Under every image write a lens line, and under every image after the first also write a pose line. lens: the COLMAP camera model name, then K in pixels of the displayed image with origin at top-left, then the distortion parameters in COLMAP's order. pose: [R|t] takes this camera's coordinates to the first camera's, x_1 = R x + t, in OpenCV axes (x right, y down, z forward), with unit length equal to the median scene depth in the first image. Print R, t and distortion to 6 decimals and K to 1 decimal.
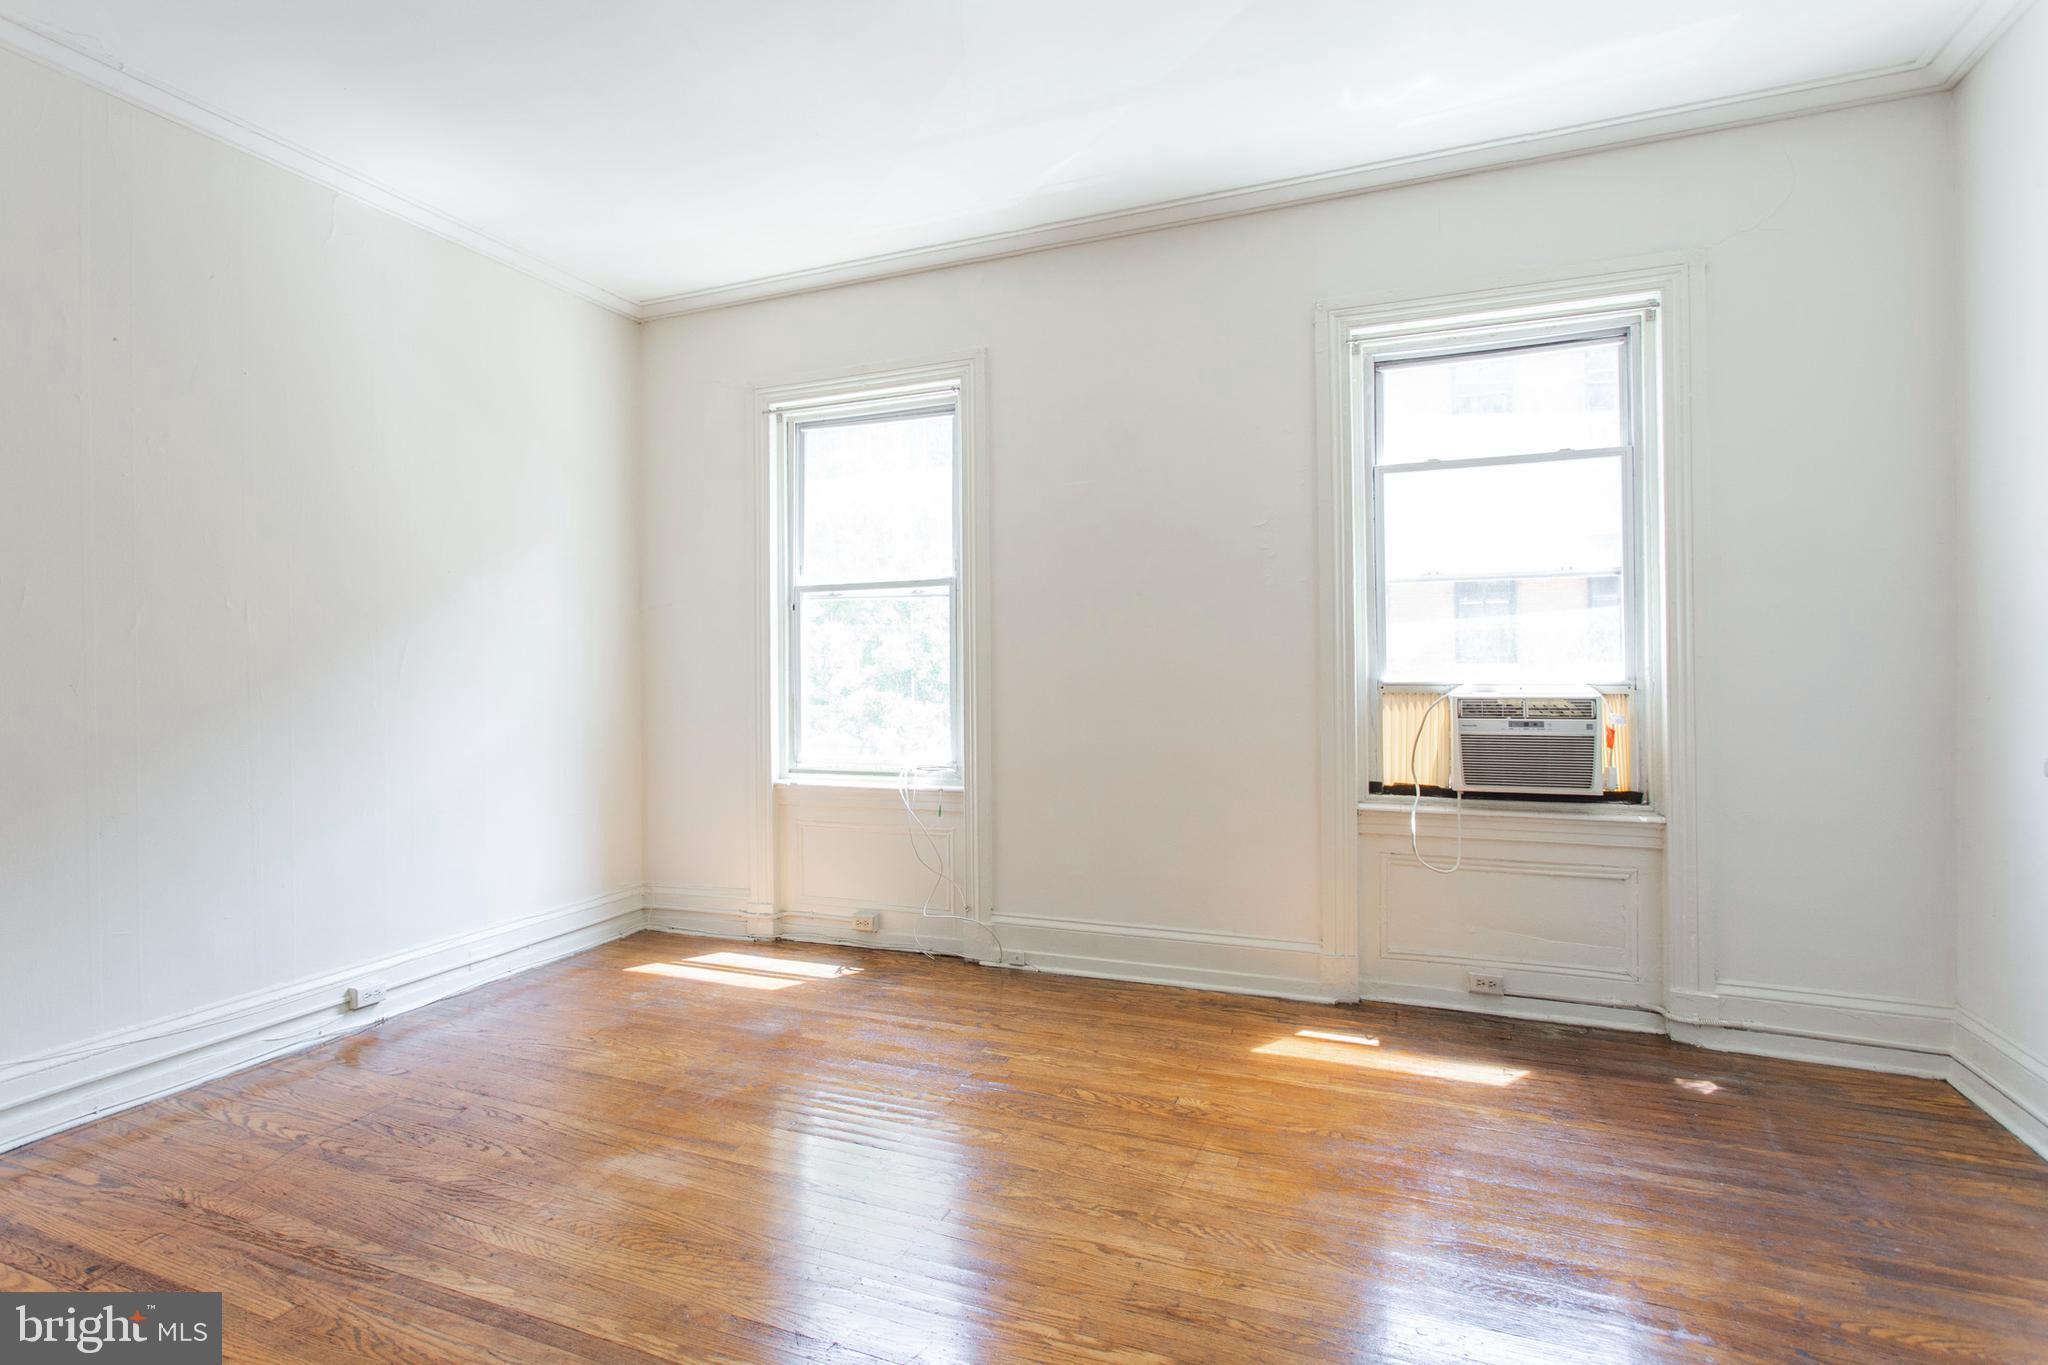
lens RADIAL K [[1009.2, 0, 1007.3], [0, 1009.2, 650.5], [0, 0, 1]] dist [-0.012140, 0.003774]
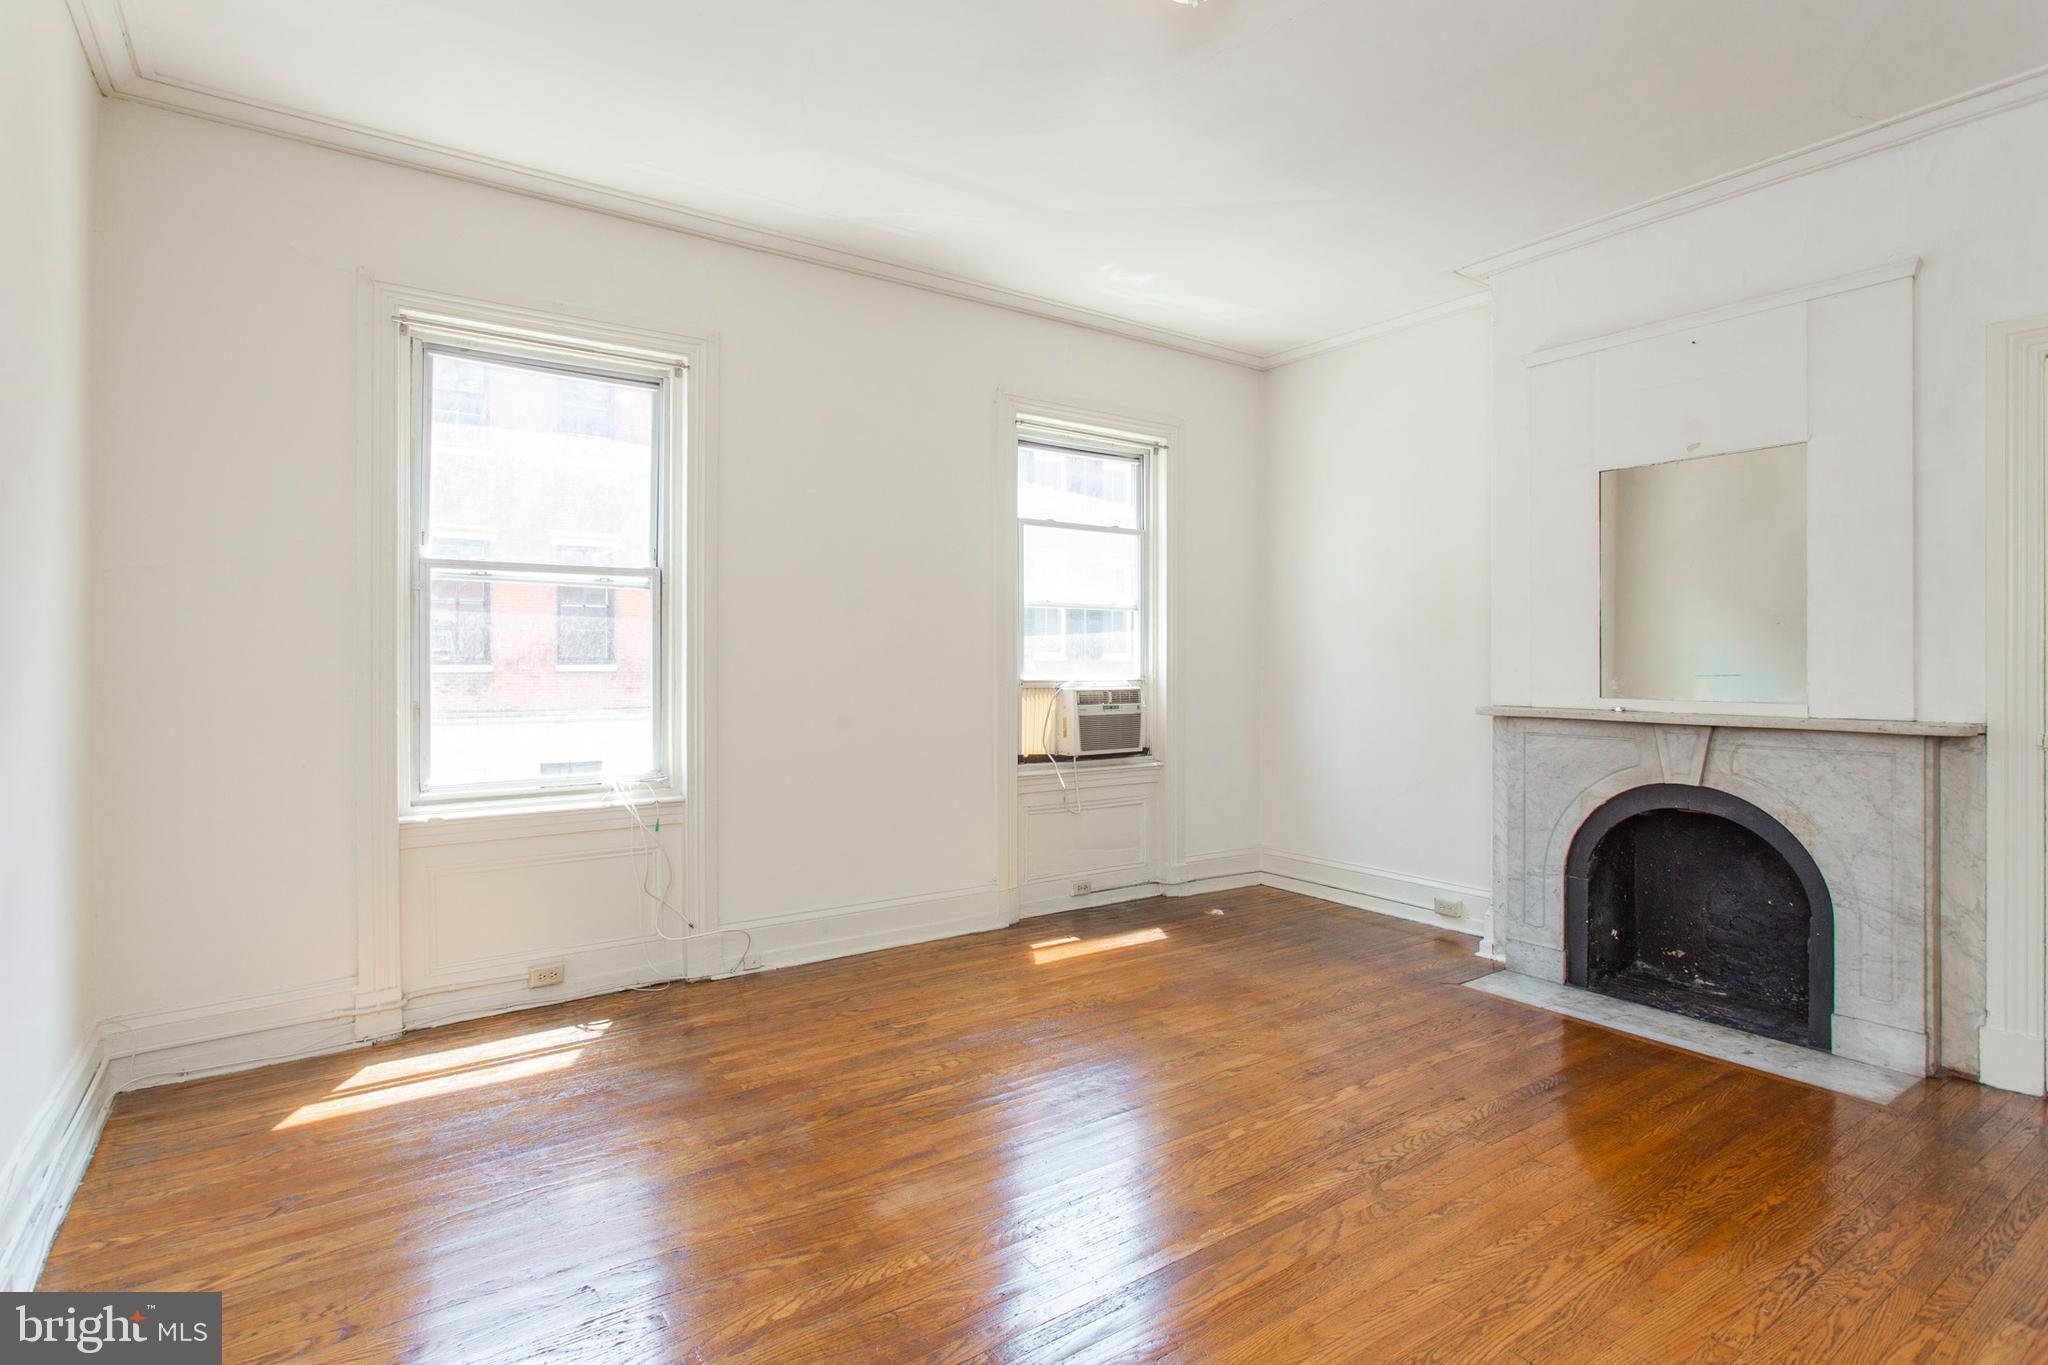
lens RADIAL K [[1009.2, 0, 987.6], [0, 1009.2, 660.1], [0, 0, 1]] dist [-0.012140, 0.003774]
pose [[0.549944, 0.013741, 0.835089, -0.799138], [-0.014286, 0.999873, -0.007045, 0.015604], [-0.835080, -0.008056, 0.550070, 0.311172]]
